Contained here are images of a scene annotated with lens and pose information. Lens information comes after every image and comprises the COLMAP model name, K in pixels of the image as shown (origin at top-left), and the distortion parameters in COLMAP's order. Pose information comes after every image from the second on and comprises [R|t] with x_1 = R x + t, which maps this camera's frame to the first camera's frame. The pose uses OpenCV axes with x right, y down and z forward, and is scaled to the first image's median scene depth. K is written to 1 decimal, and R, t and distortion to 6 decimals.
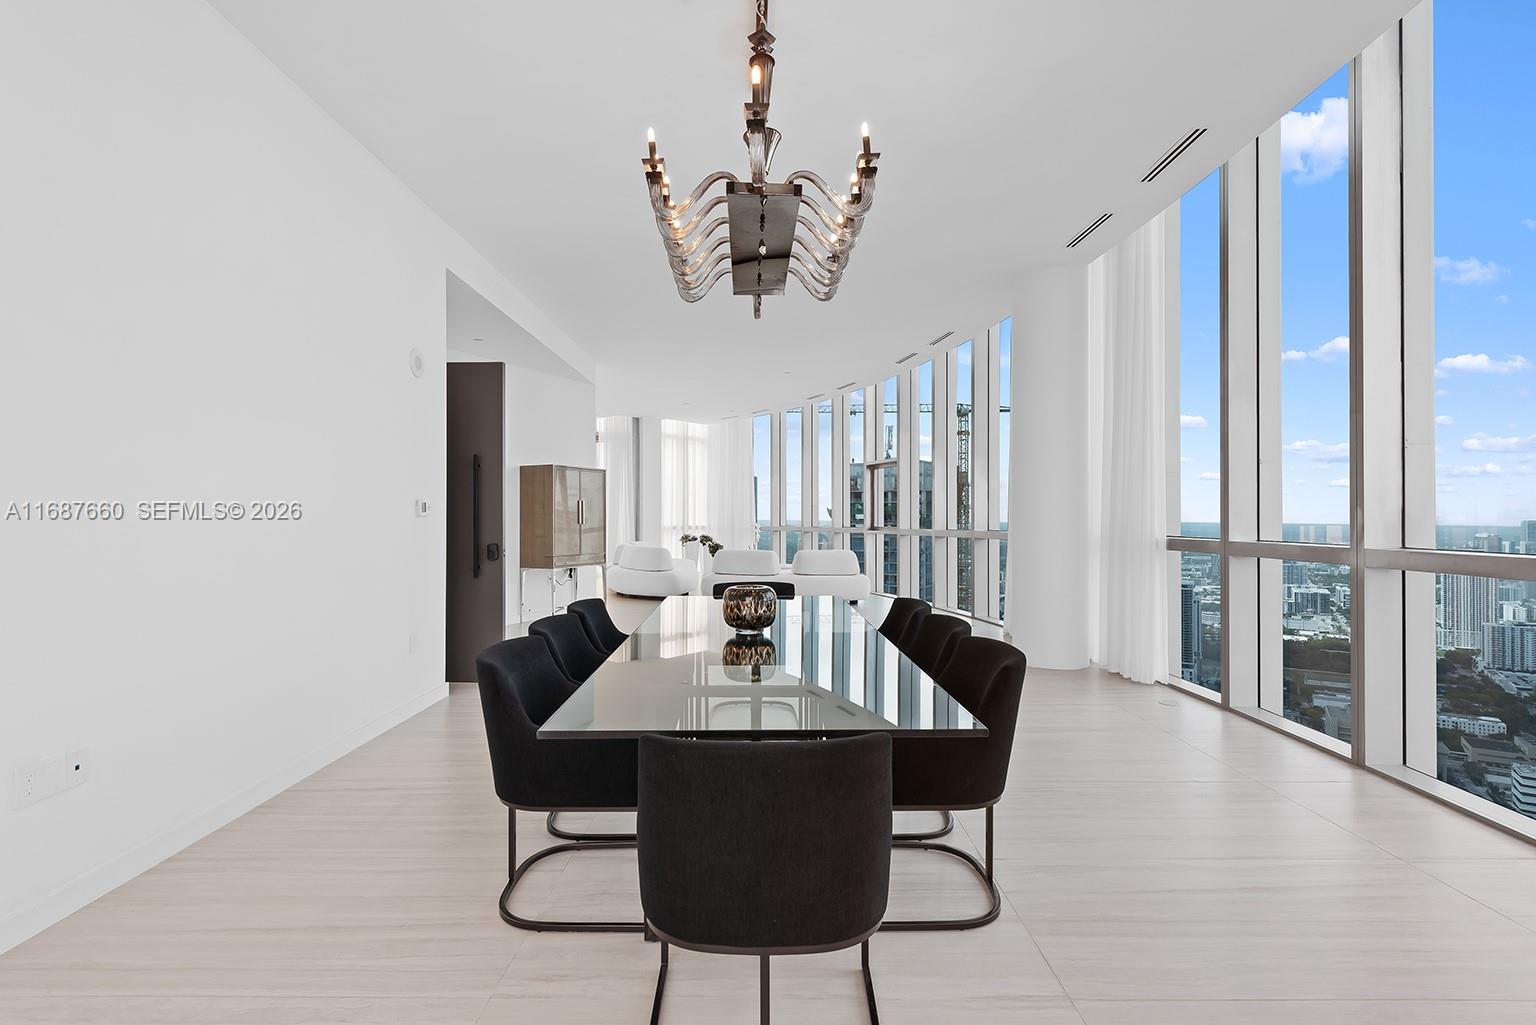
lens RADIAL K [[714.1, 0, 768.0], [0, 714.1, 512.5], [0, 0, 1]] dist [0.000927, -0.000065]
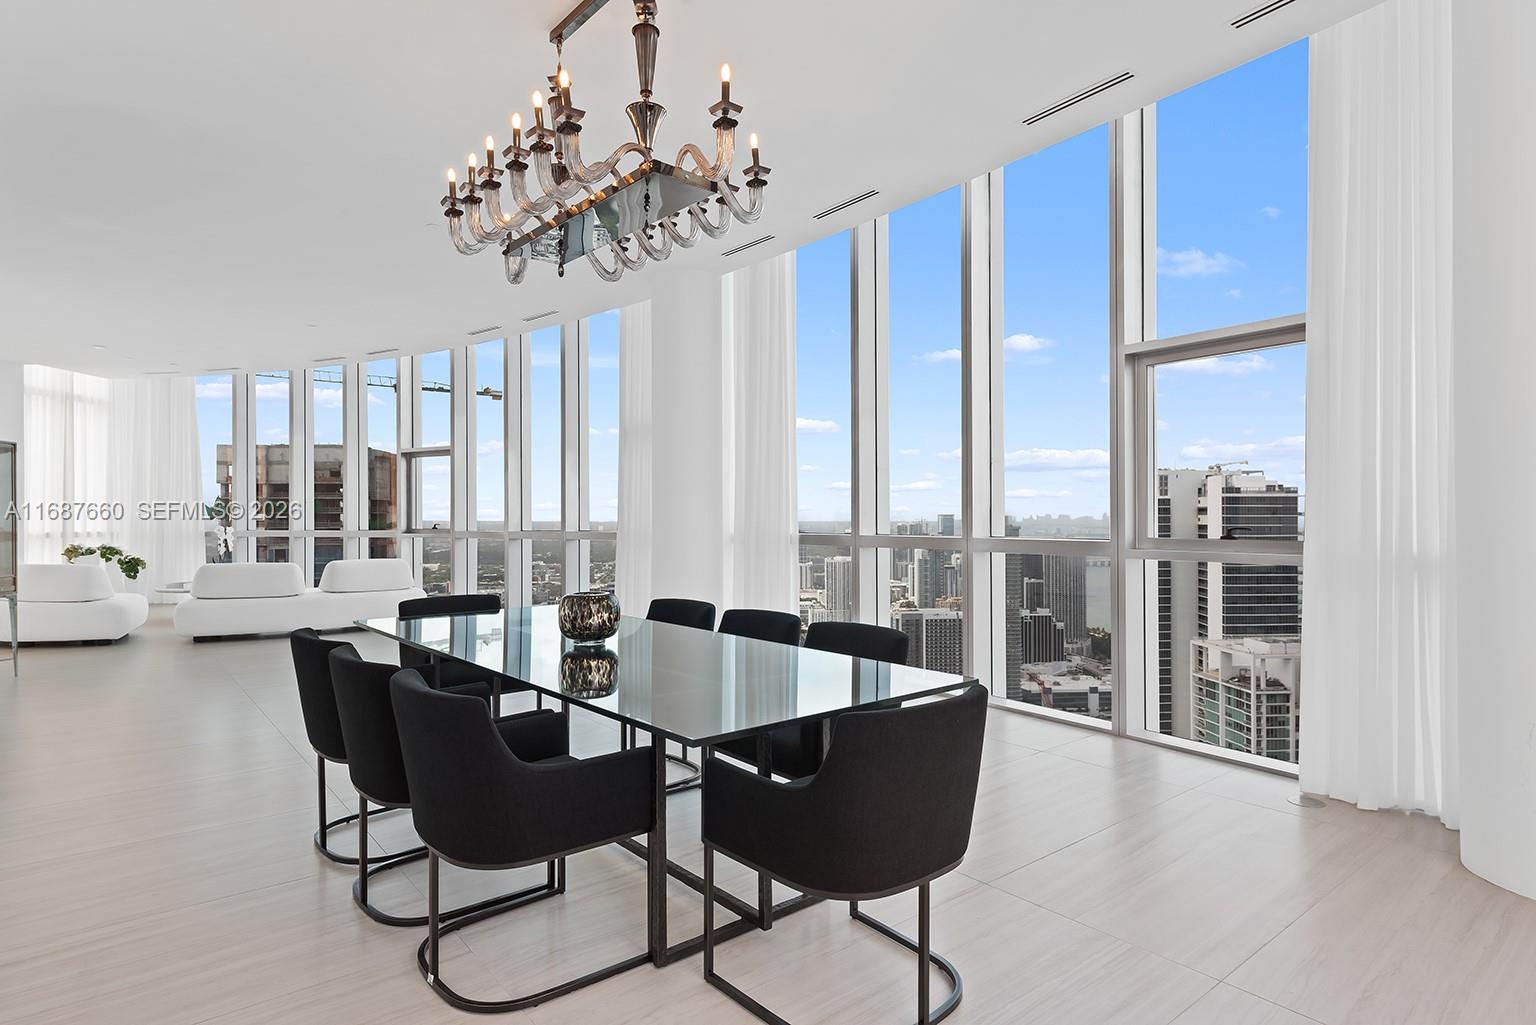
lens RADIAL K [[837.7, 0, 768.0], [0, 837.7, 512.5], [0, 0, 1]] dist [0.002330, 0.000063]
pose [[0.773719, -0.000409, 0.633529, -0.276901], [-0.000012, 1.000000, 0.000660, 0.000713], [-0.633529, -0.000518, 0.773718, 0.021344]]
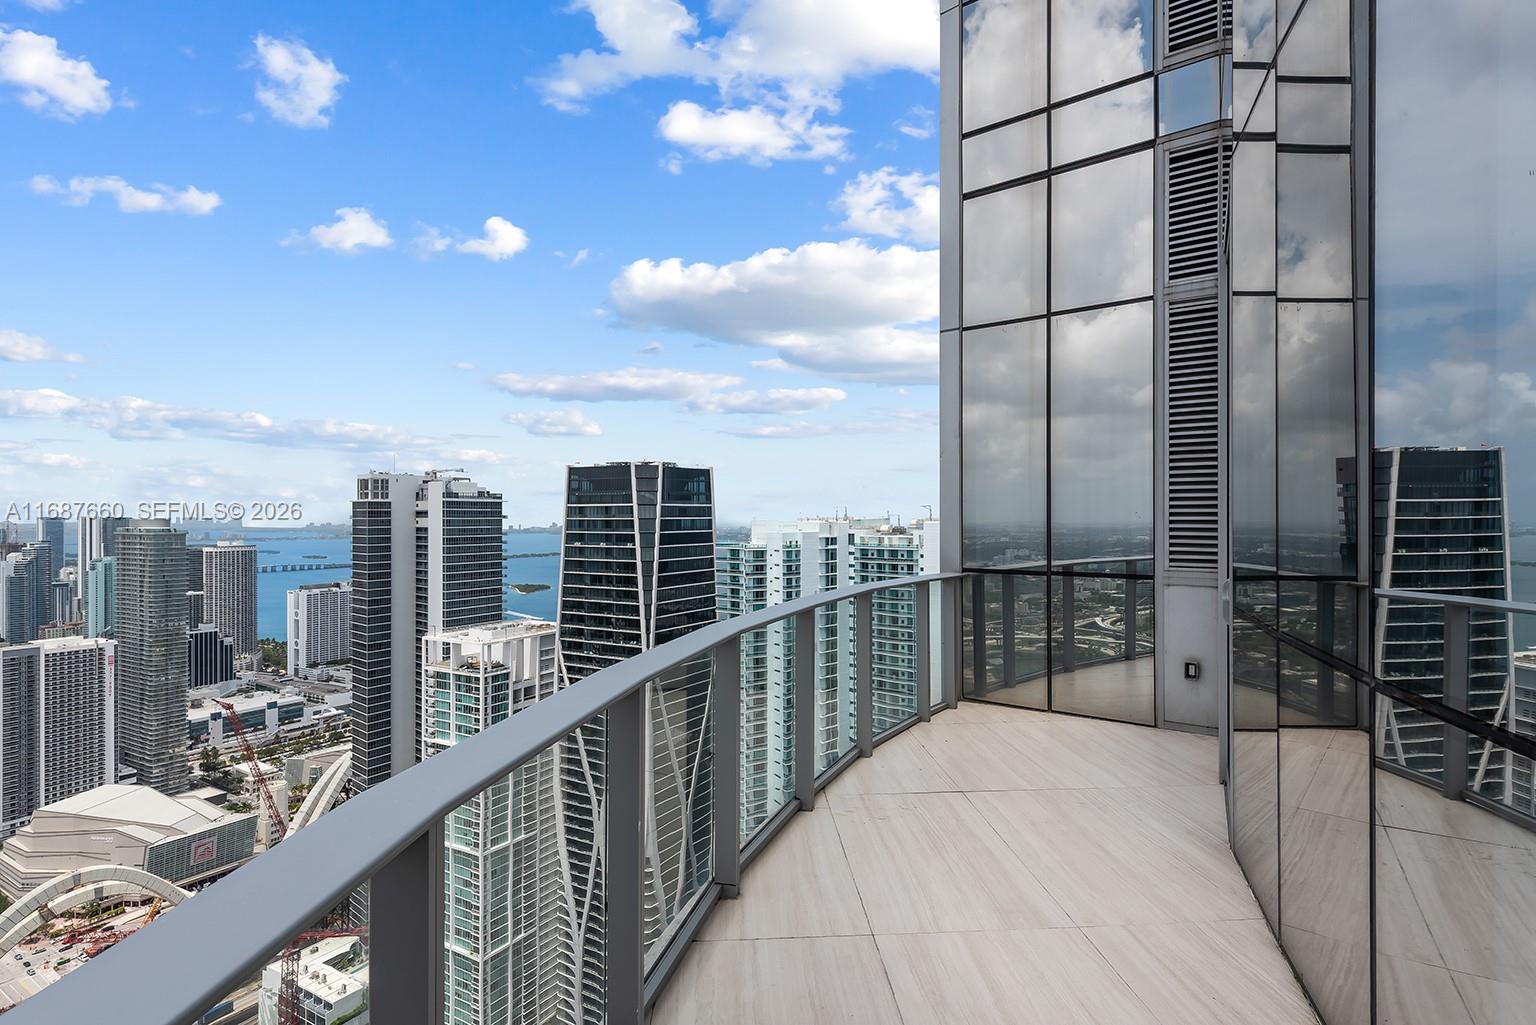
lens RADIAL K [[820.0, 0, 768.0], [0, 820.0, 512.5], [0, 0, 1]] dist [0.002482, 0.000676]
pose [[-0.052636, 0.003266, 0.998608, -1.517124], [-0.001219, 0.999994, -0.003335, -0.008377], [-0.998613, -0.001393, -0.052632, 2.949559]]
